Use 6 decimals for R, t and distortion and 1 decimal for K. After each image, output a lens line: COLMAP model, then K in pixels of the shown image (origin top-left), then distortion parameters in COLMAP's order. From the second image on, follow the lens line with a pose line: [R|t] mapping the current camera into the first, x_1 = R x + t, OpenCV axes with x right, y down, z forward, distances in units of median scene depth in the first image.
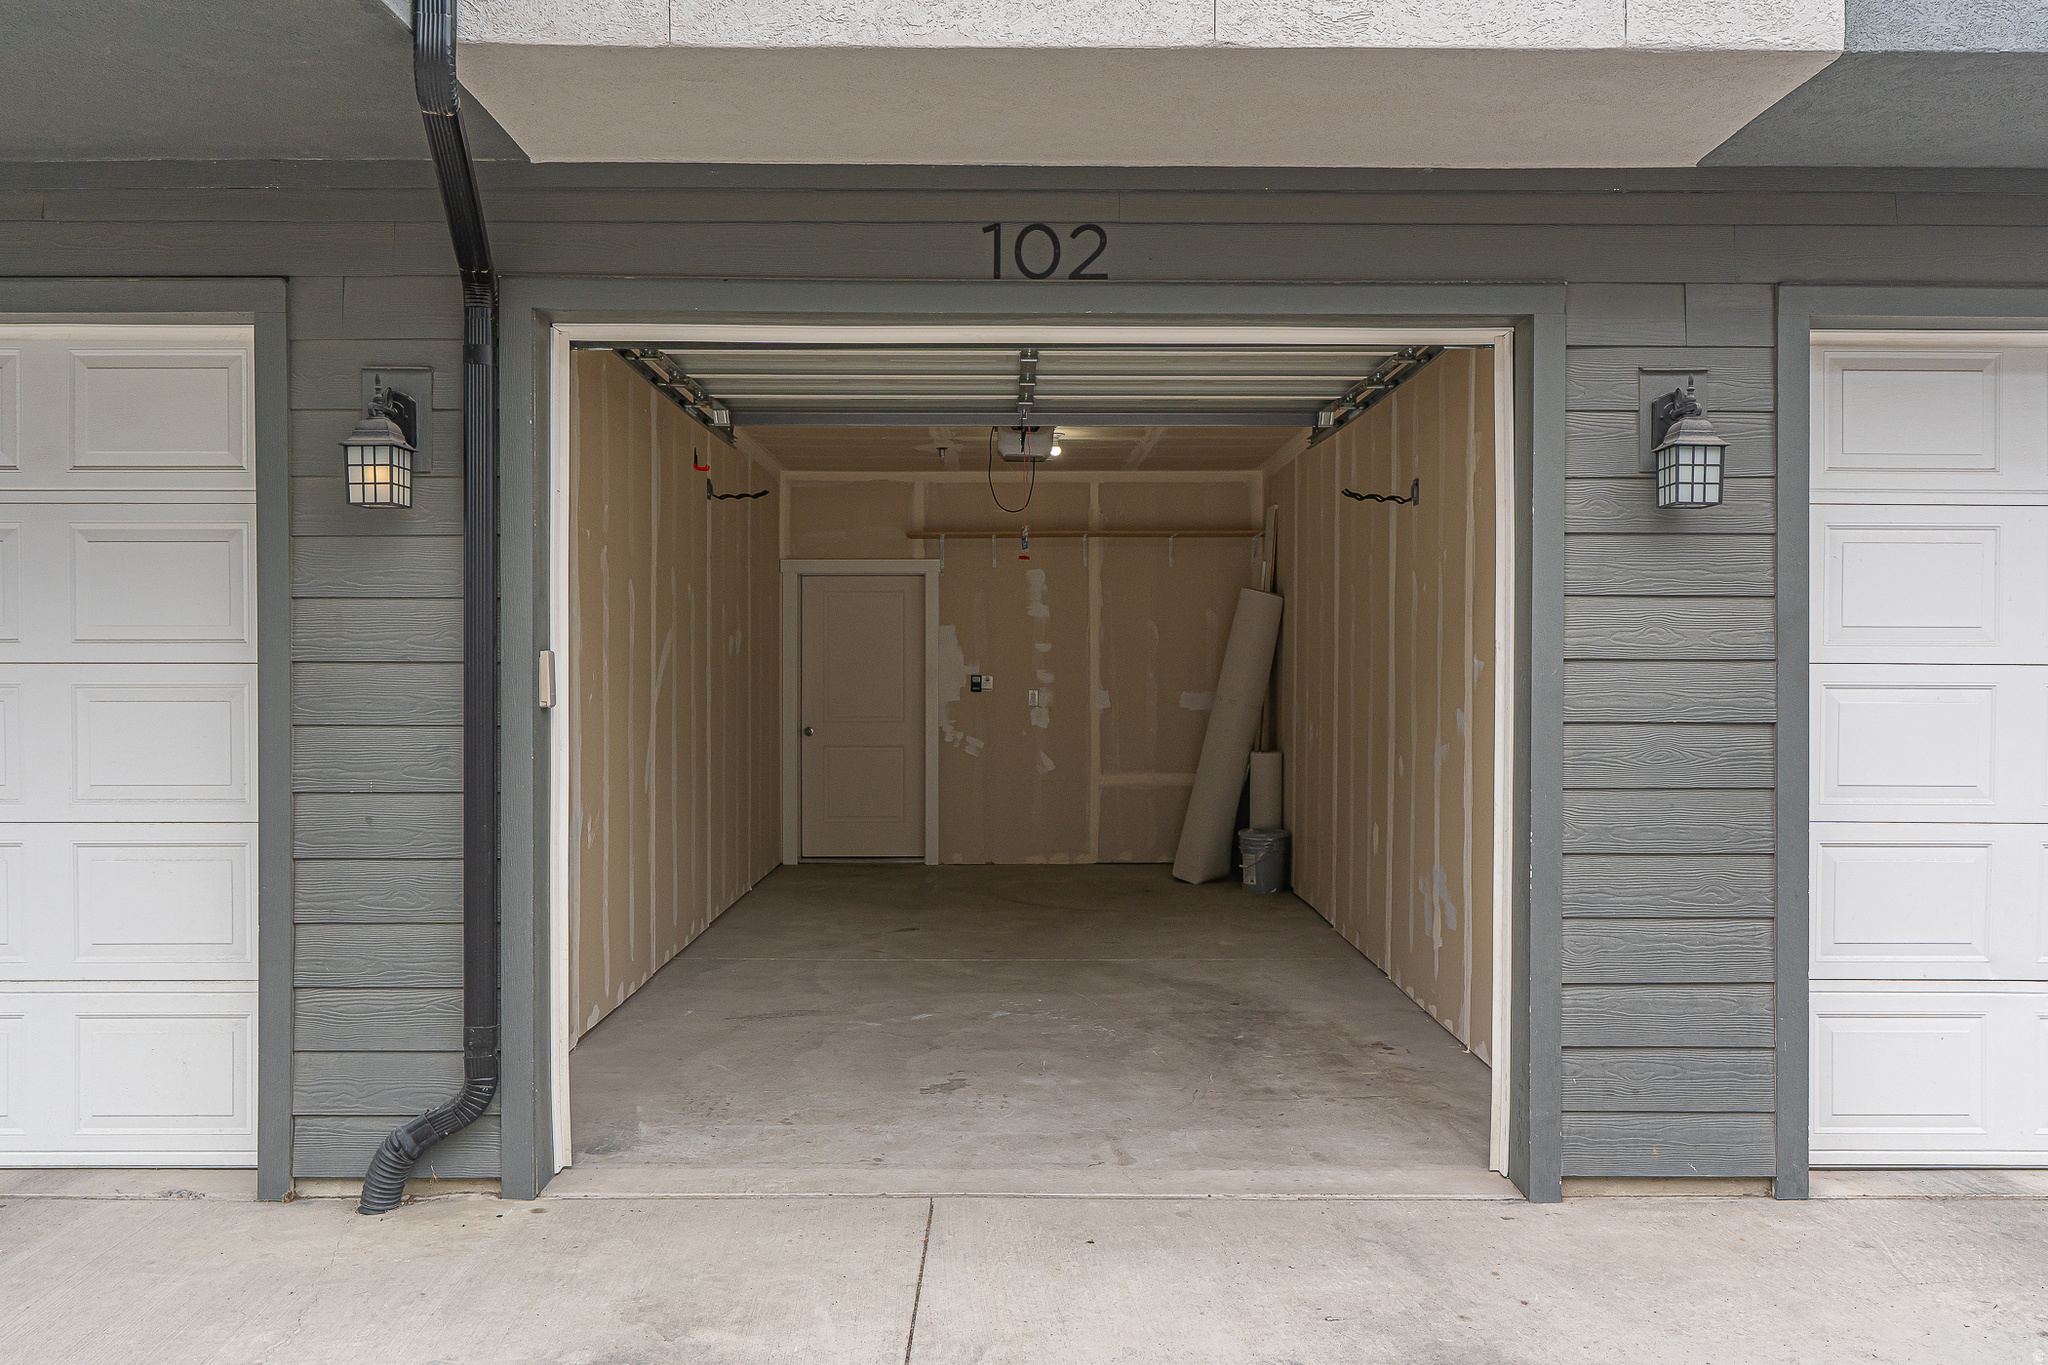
lens RADIAL K [[1524.4, 0, 1025.1], [0, 1524.4, 680.0], [0, 0, 1]] dist [-0.001980, -0.005184]
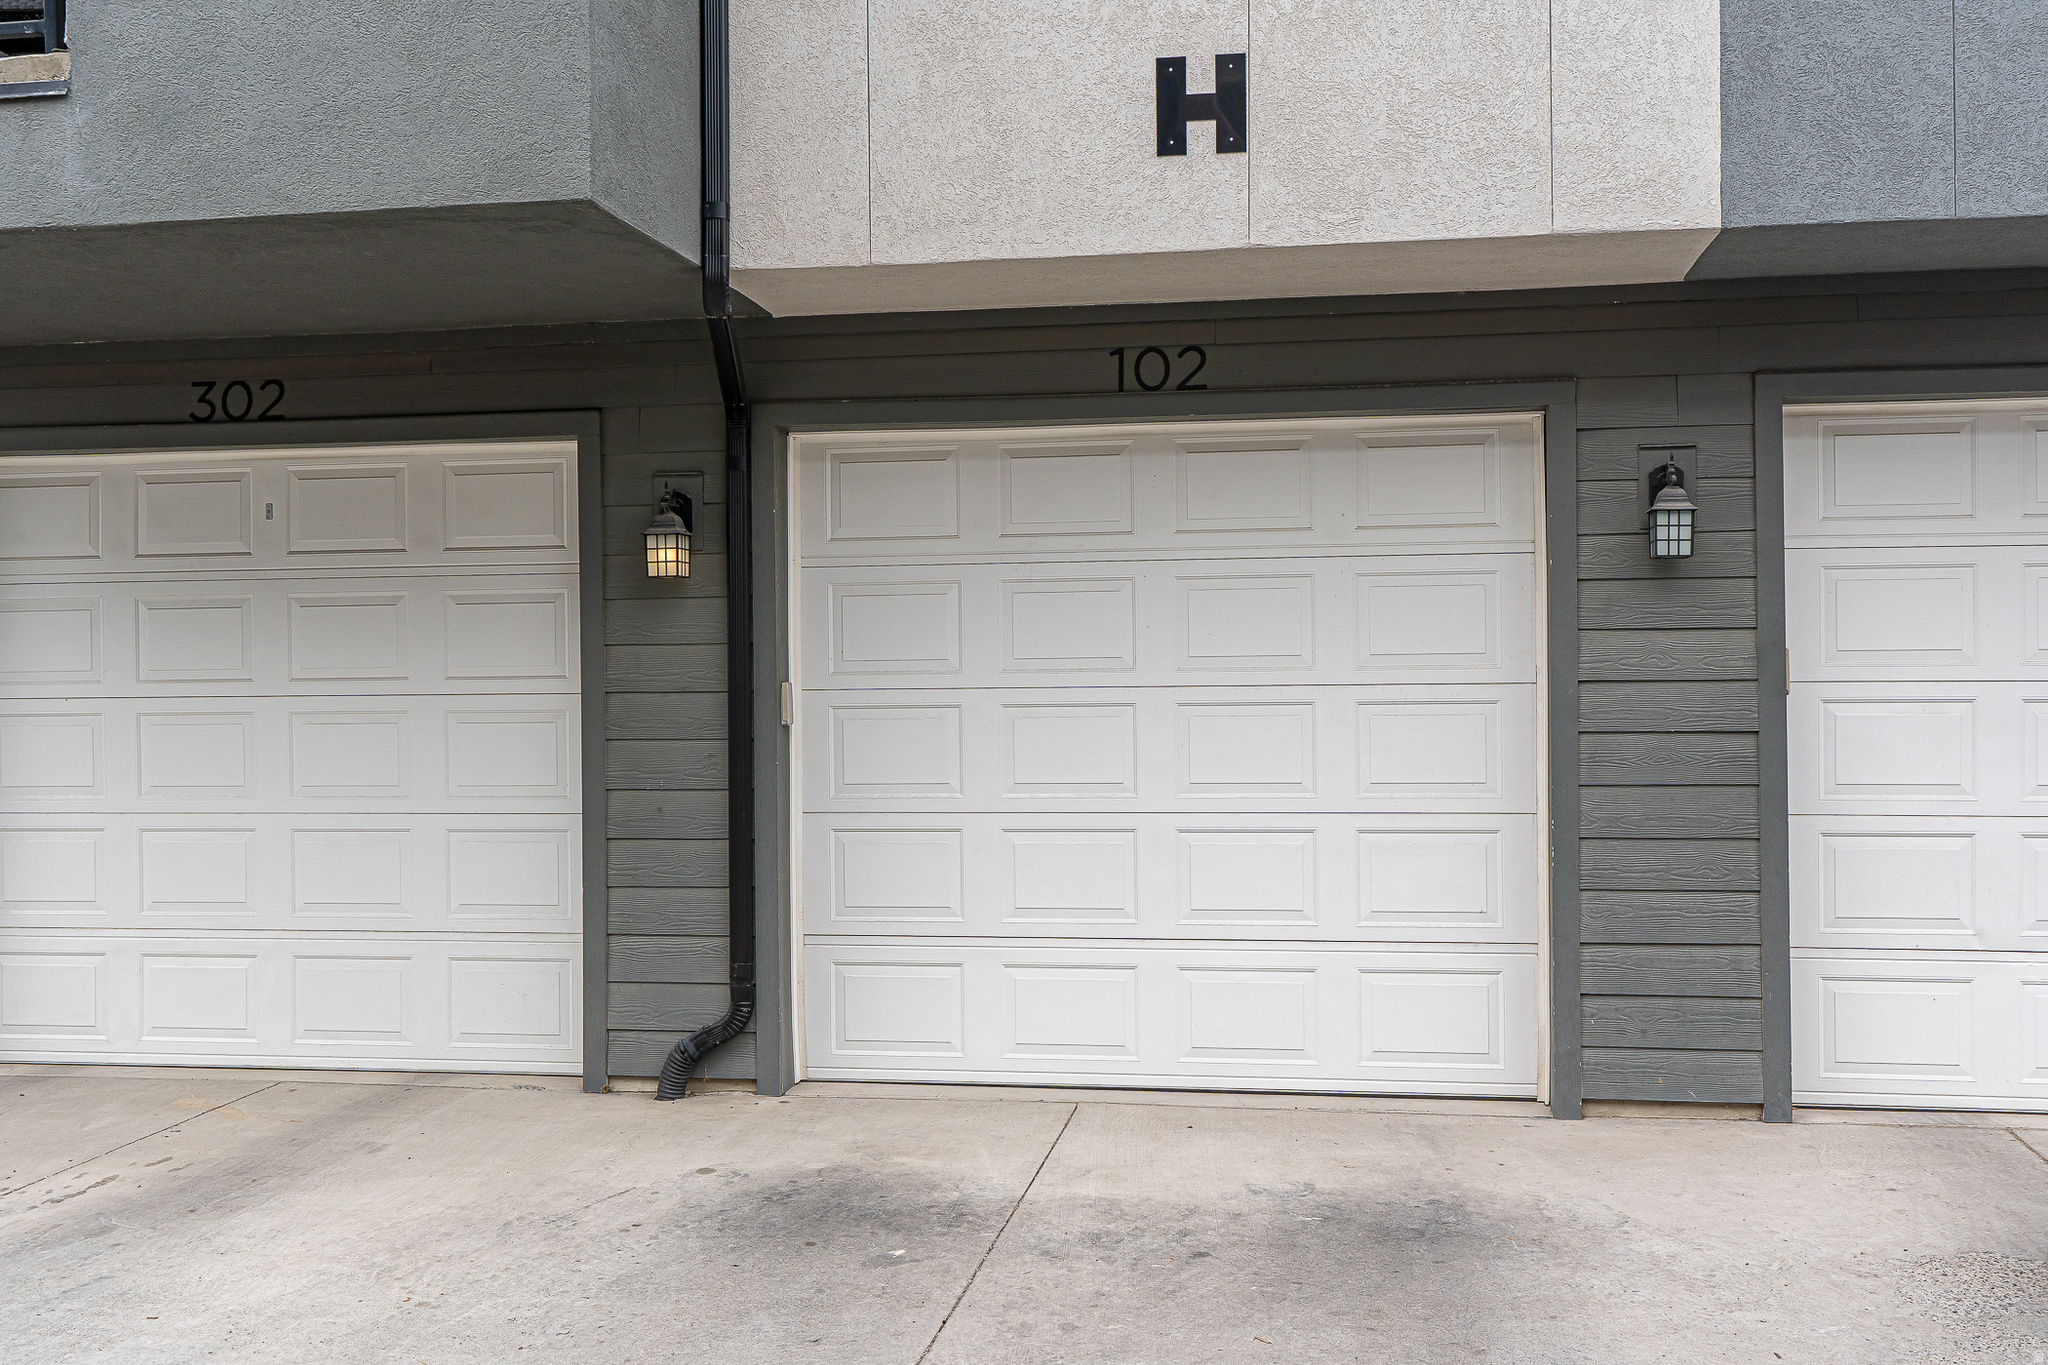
lens RADIAL K [[2057.6, 0, 1023.4], [0, 2057.6, 682.5], [0, 0, 1]] dist [-0.020553, 0.000000]
pose [[0.985231, -0.009996, -0.170940, 0.195134], [0.008303, 0.999909, -0.010617, 0.001646], [0.171031, 0.009041, 0.985224, -0.729717]]
